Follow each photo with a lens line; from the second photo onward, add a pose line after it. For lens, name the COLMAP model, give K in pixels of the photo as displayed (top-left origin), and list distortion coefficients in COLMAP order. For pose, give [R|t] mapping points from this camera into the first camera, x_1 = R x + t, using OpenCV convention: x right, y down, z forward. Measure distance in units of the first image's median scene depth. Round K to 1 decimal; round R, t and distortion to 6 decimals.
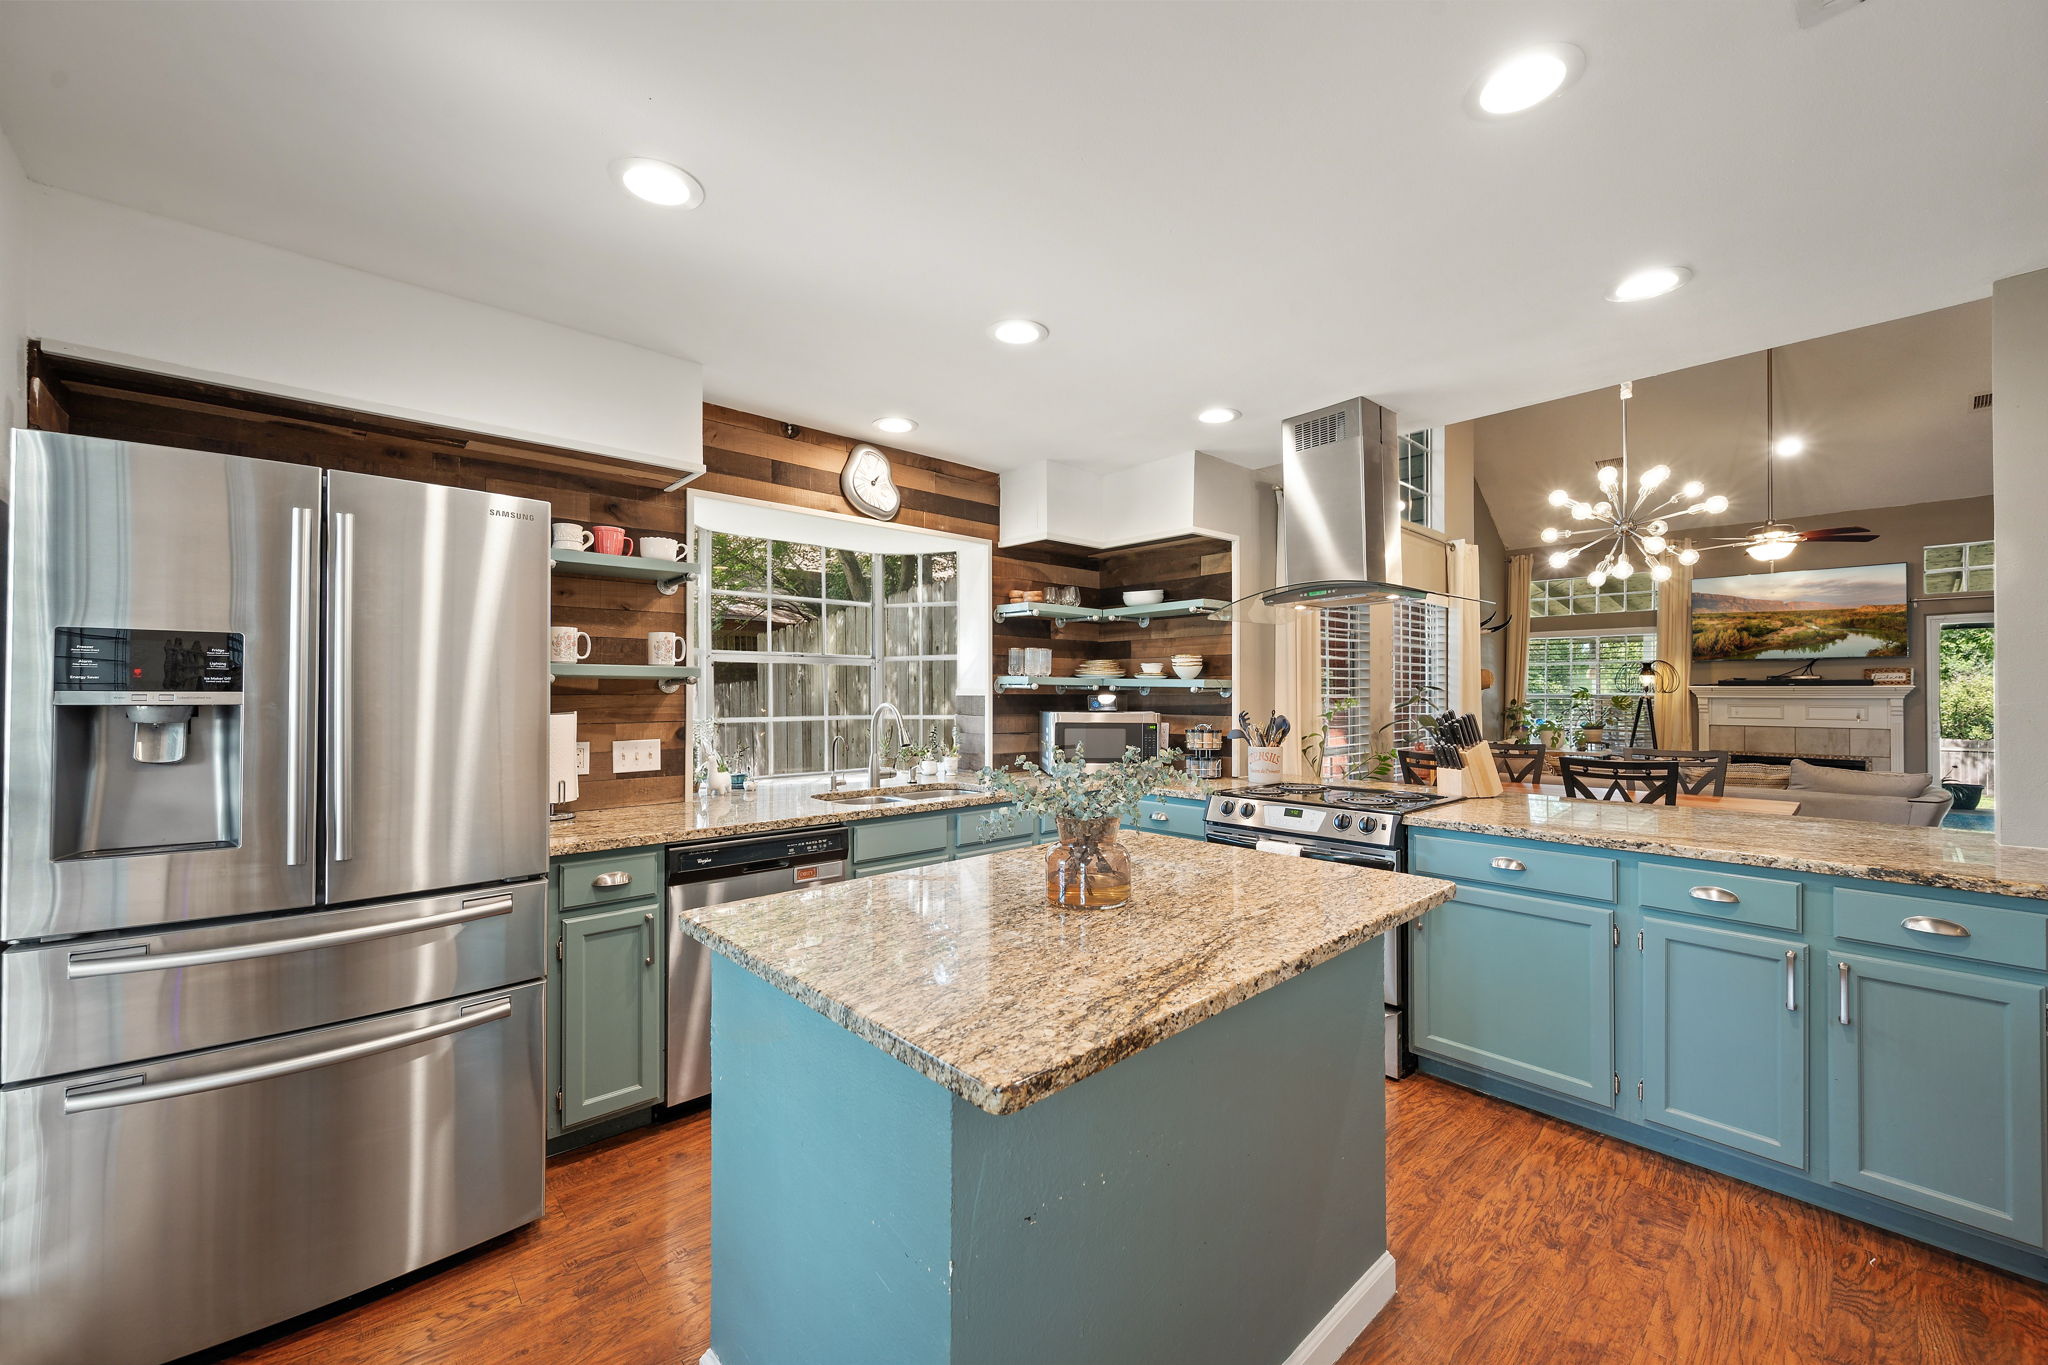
lens RADIAL K [[806.1, 0, 1016.5], [0, 806.1, 686.8], [0, 0, 1]] dist [-0.003087, -0.000163]
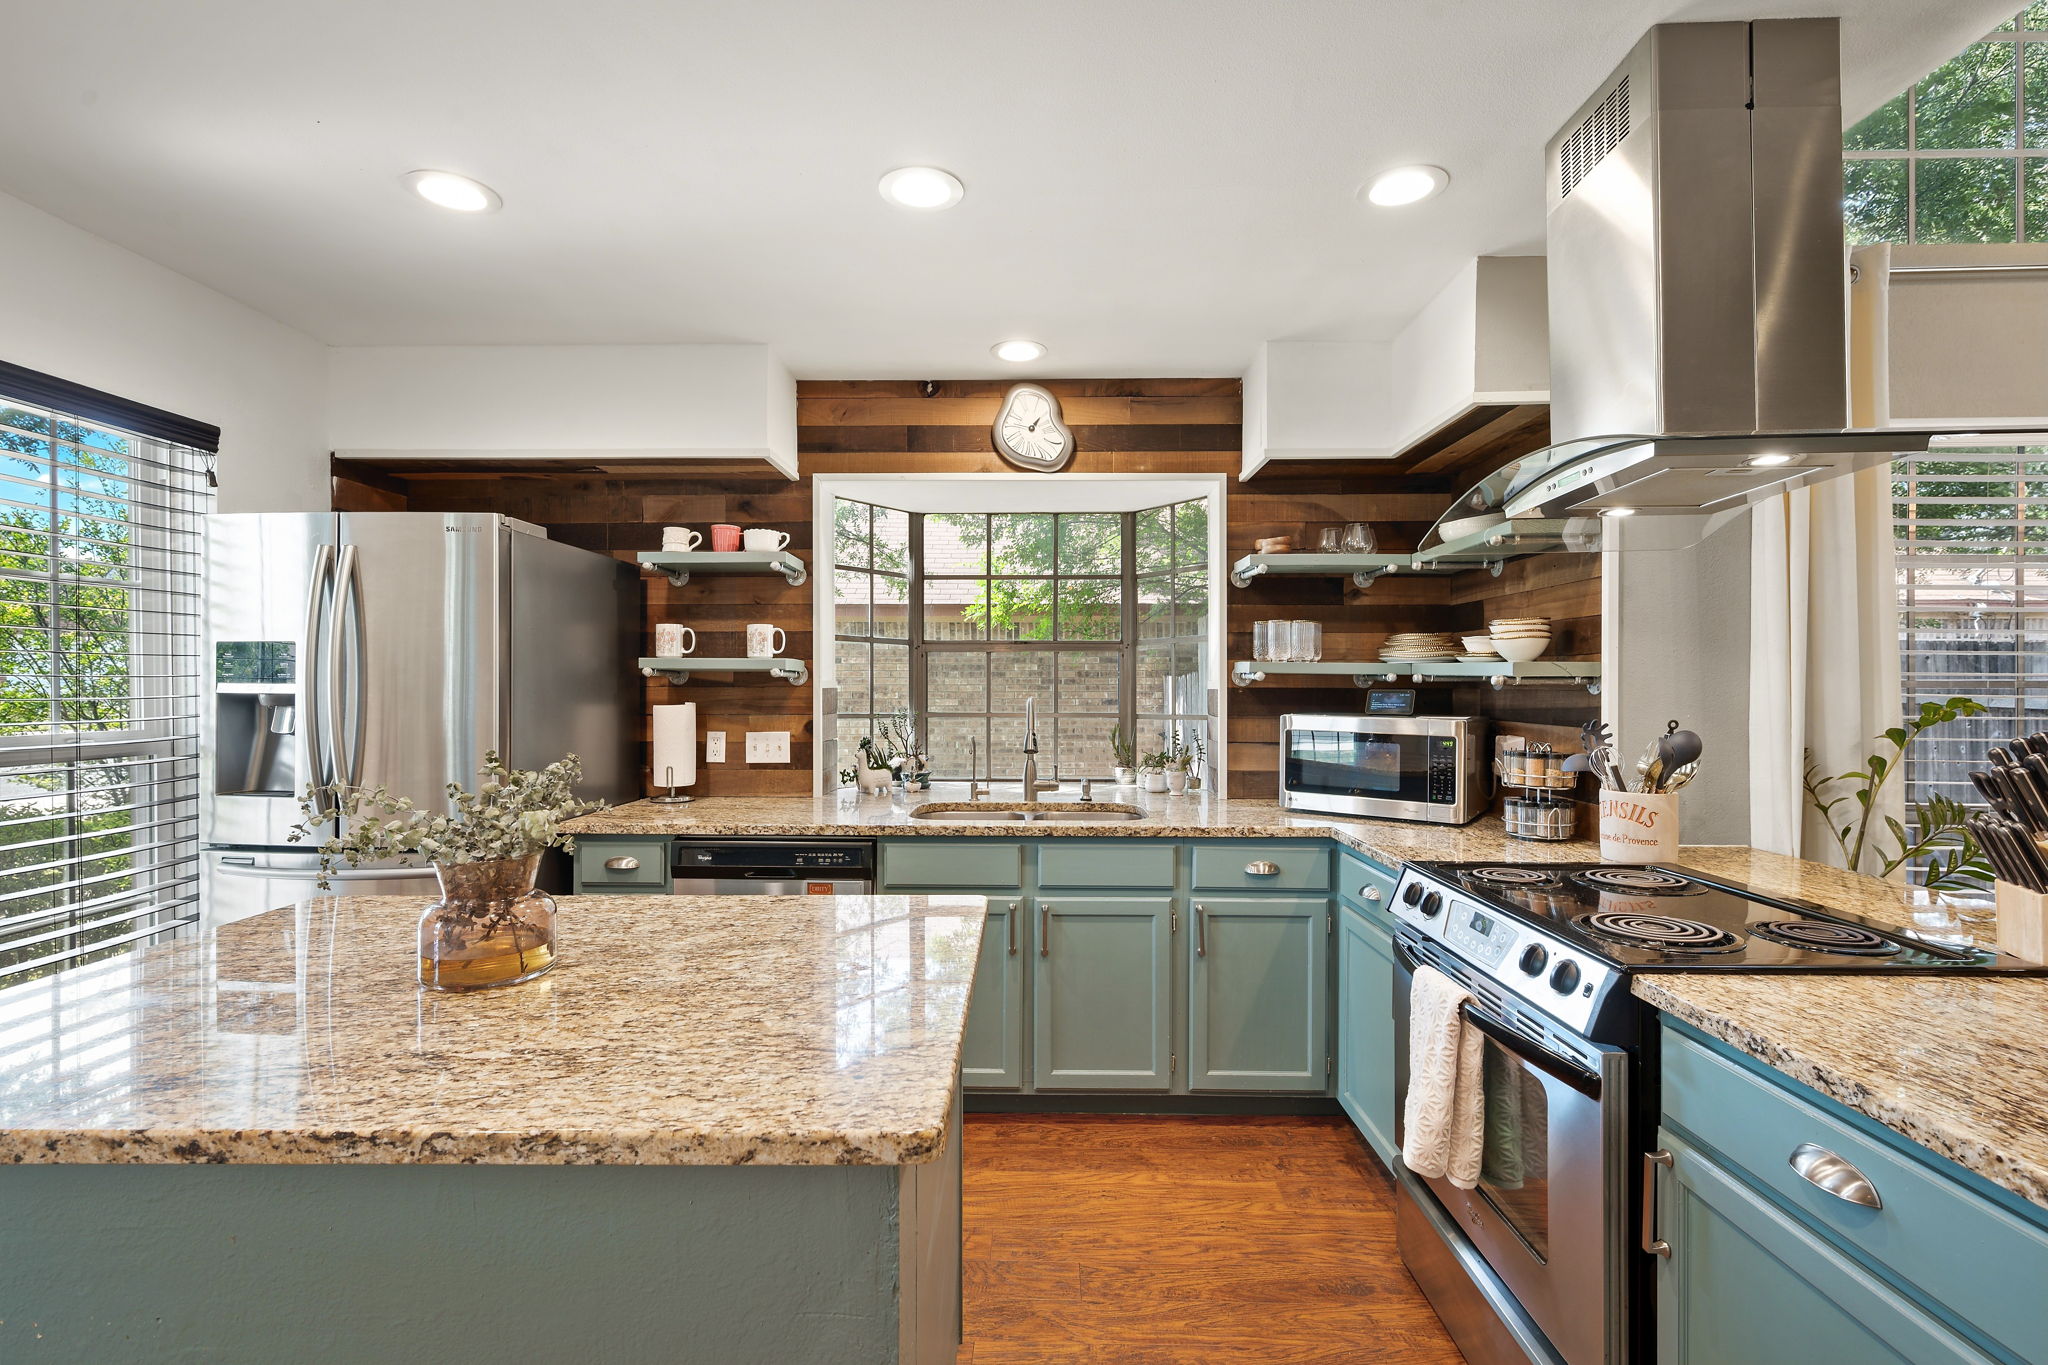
lens RADIAL K [[892.8, 0, 1014.9], [0, 892.8, 686.4], [0, 0, 1]] dist [0.001494, 0.000082]
pose [[0.724110, 0.001832, -0.689682, 0.442371], [0.004358, 0.999964, 0.007231, 0.001964], [0.689671, -0.008242, 0.724076, 0.337922]]
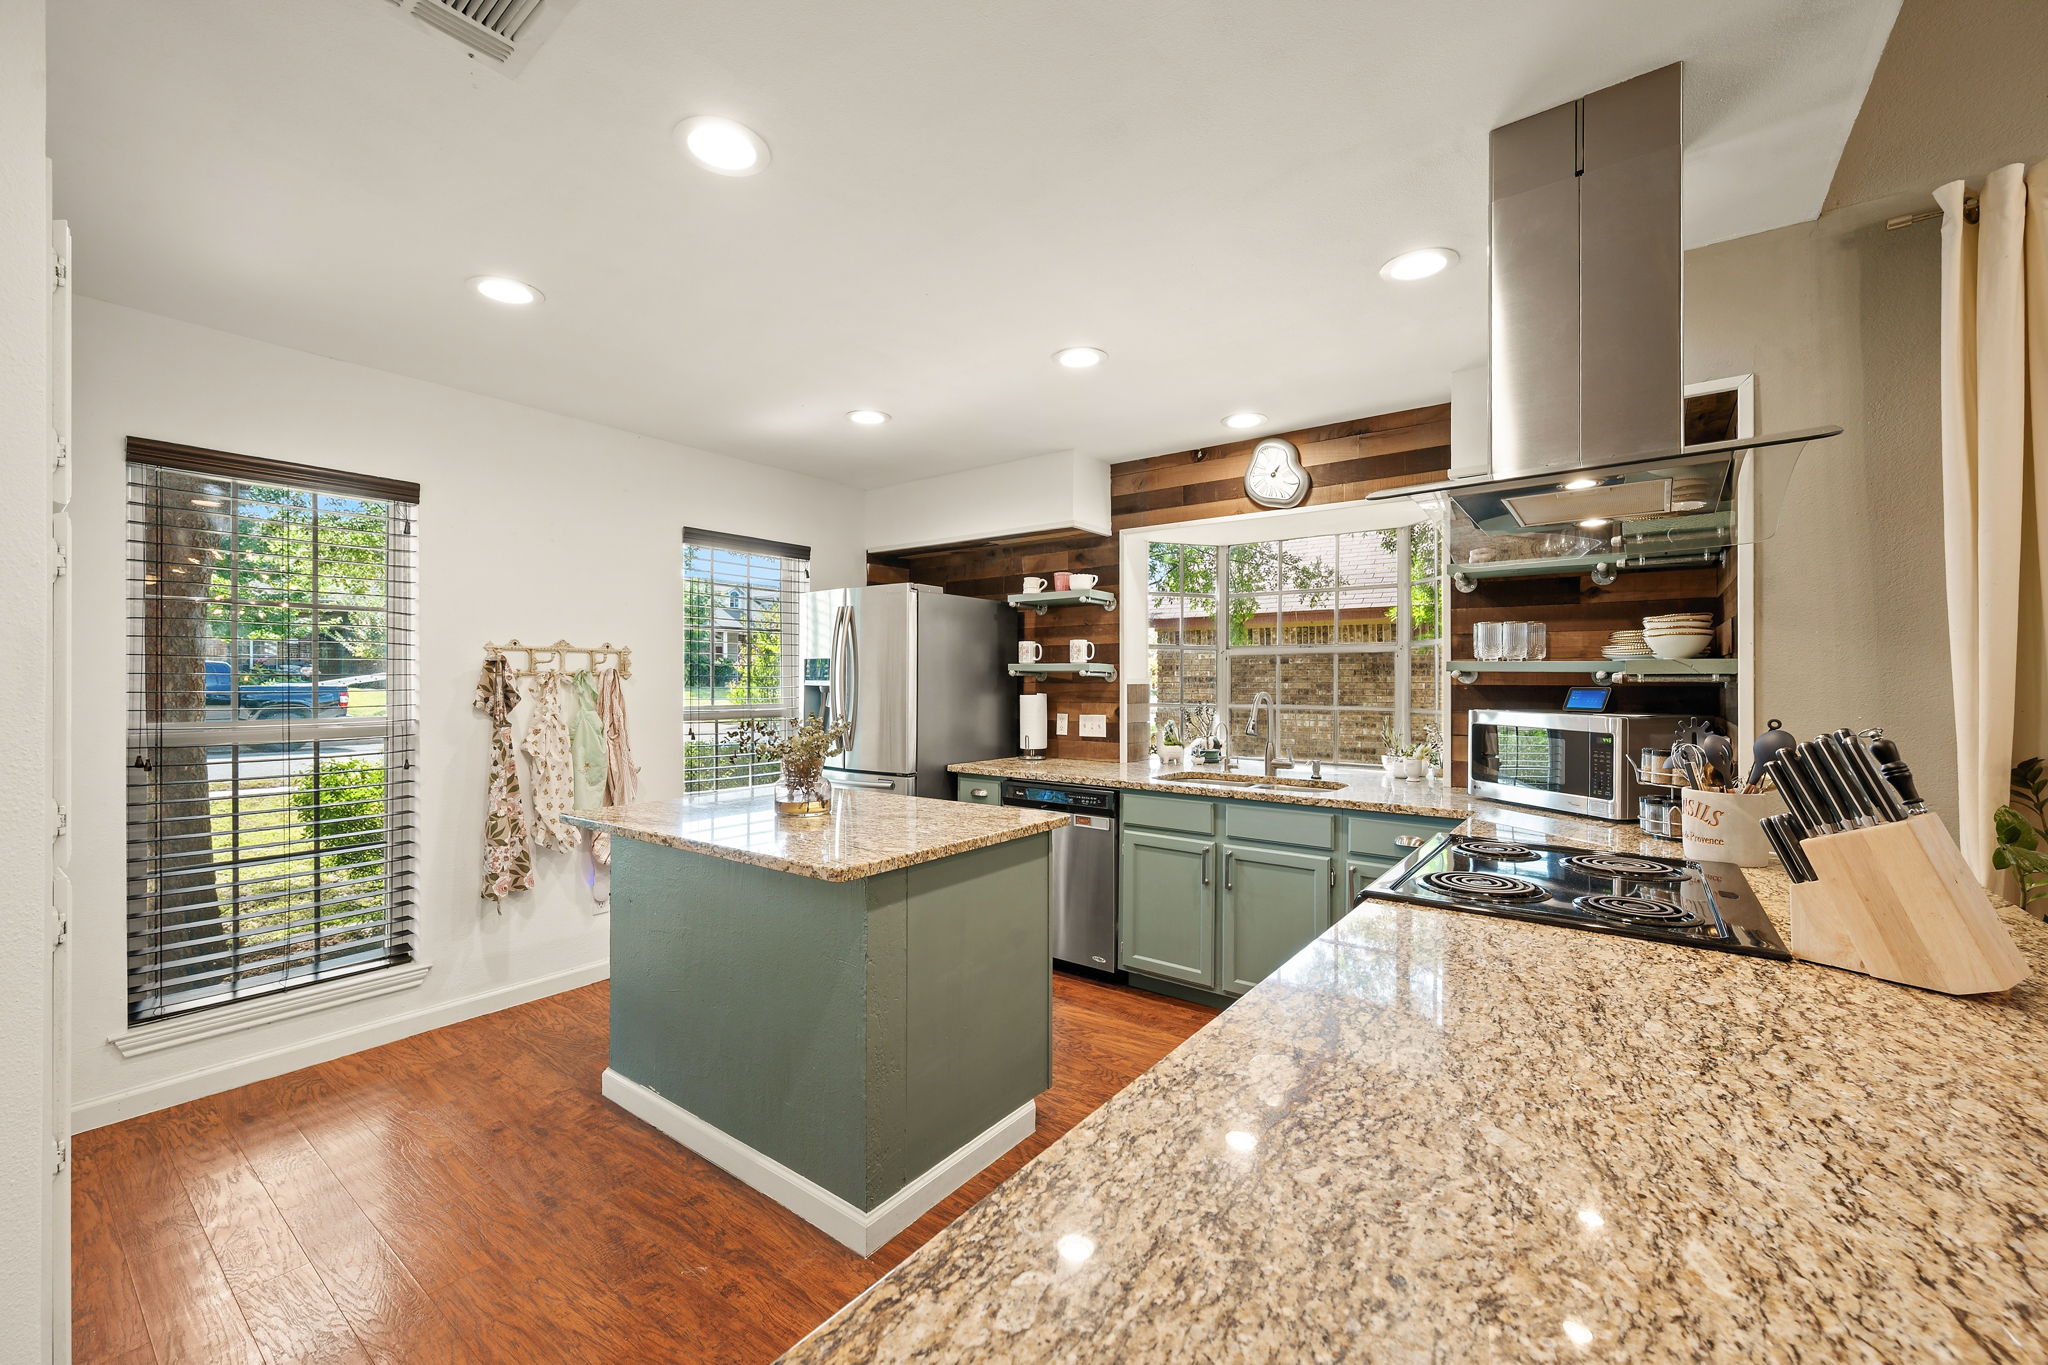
lens RADIAL K [[806.1, 0, 1014.0], [0, 806.1, 680.8], [0, 0, 1]] dist [-0.003087, -0.000163]
pose [[0.178854, -0.000580, -0.983875, 0.771833], [0.004461, 0.999990, 0.000221, 0.003810], [0.983865, -0.004428, 0.178855, 0.508084]]
